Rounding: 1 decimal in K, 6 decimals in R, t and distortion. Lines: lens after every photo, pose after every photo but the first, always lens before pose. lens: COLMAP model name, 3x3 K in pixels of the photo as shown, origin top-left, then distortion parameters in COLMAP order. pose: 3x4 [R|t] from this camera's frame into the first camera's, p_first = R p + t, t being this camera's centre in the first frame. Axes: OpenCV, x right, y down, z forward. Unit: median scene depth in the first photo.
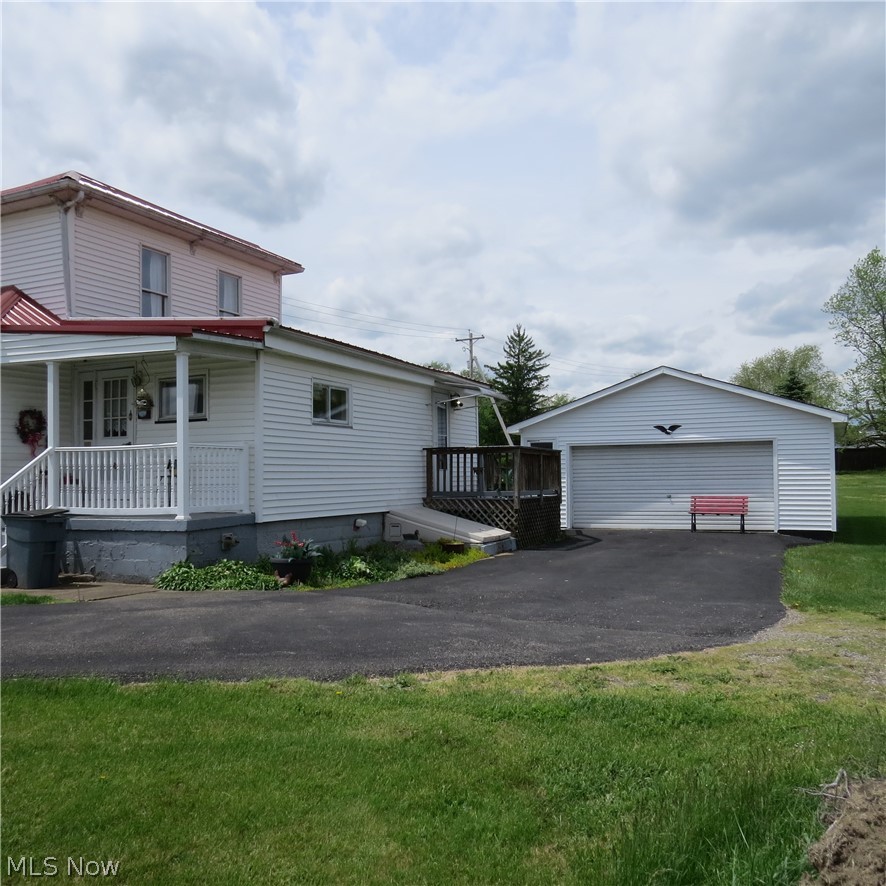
lens RADIAL K [[848.4, 0, 441.2], [0, 848.4, 439.2], [0, 0, 1]] dist [-0.014985, -0.019315]
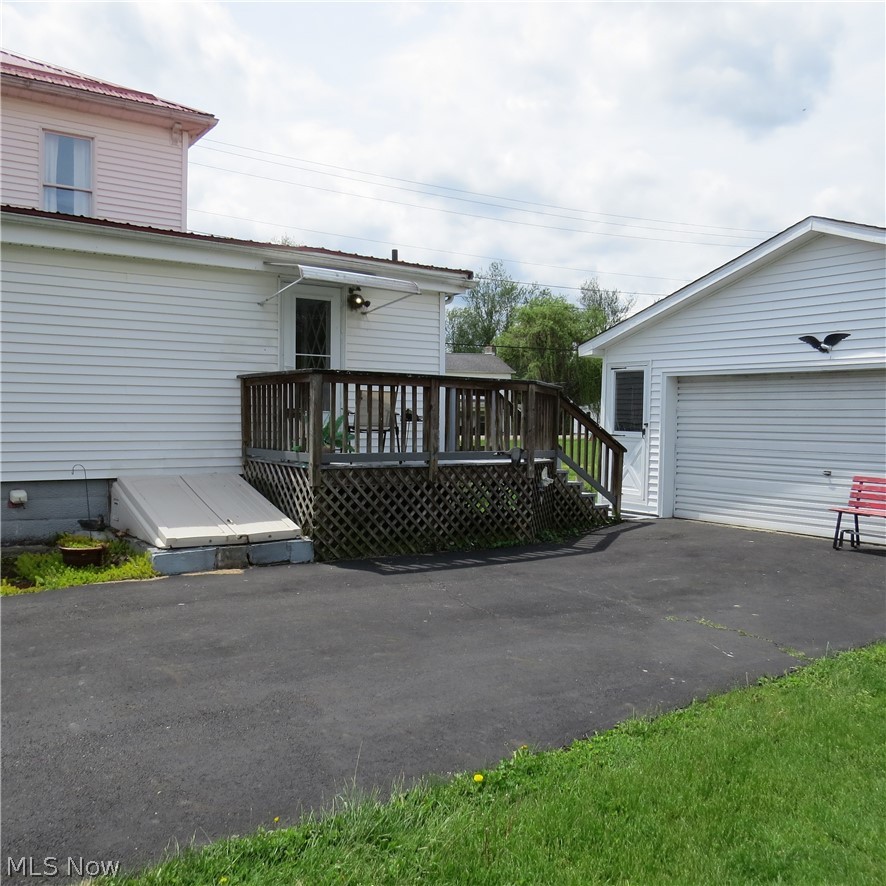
lens RADIAL K [[848.4, 0, 441.2], [0, 848.4, 439.2], [0, 0, 1]] dist [-0.014985, -0.019315]
pose [[0.862302, 0.036341, -0.505088, 0.419133], [-0.000158, 0.997441, 0.071497, 0.012971], [0.506394, -0.061572, 0.860101, 0.566414]]
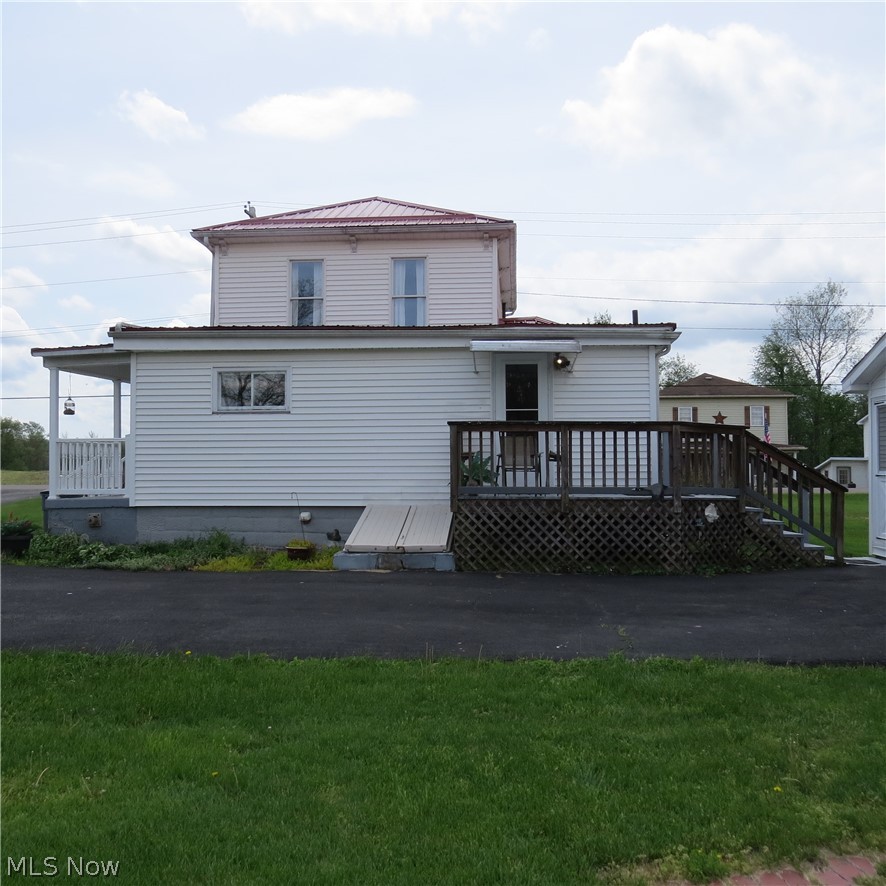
lens RADIAL K [[848.4, 0, 441.2], [0, 848.4, 439.2], [0, 0, 1]] dist [-0.014985, -0.019315]
pose [[0.346644, -0.023680, -0.937698, 0.721428], [0.040581, 0.999124, -0.010230, 0.027761], [0.937118, -0.034506, 0.347301, 0.733374]]
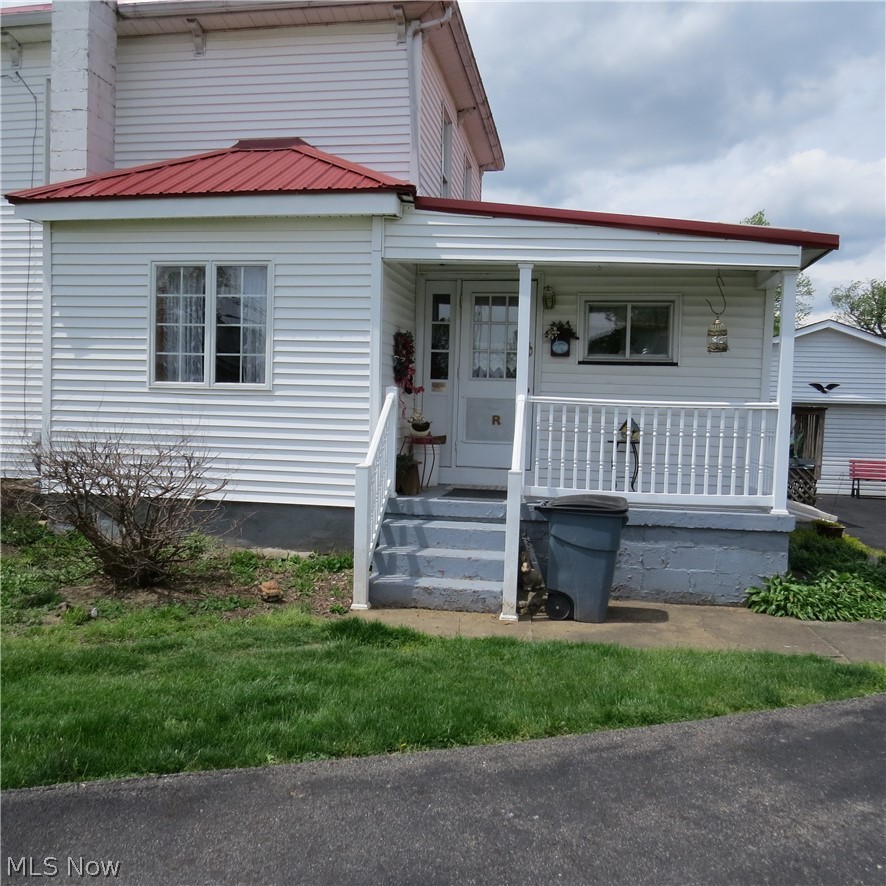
lens RADIAL K [[848.4, 0, 441.2], [0, 848.4, 439.2], [0, 0, 1]] dist [-0.014985, -0.019315]
pose [[0.960902, 0.030403, 0.275213, -0.505153], [-0.052560, 0.995910, 0.073492, -0.001656], [-0.271853, -0.085083, 0.958570, 0.275407]]
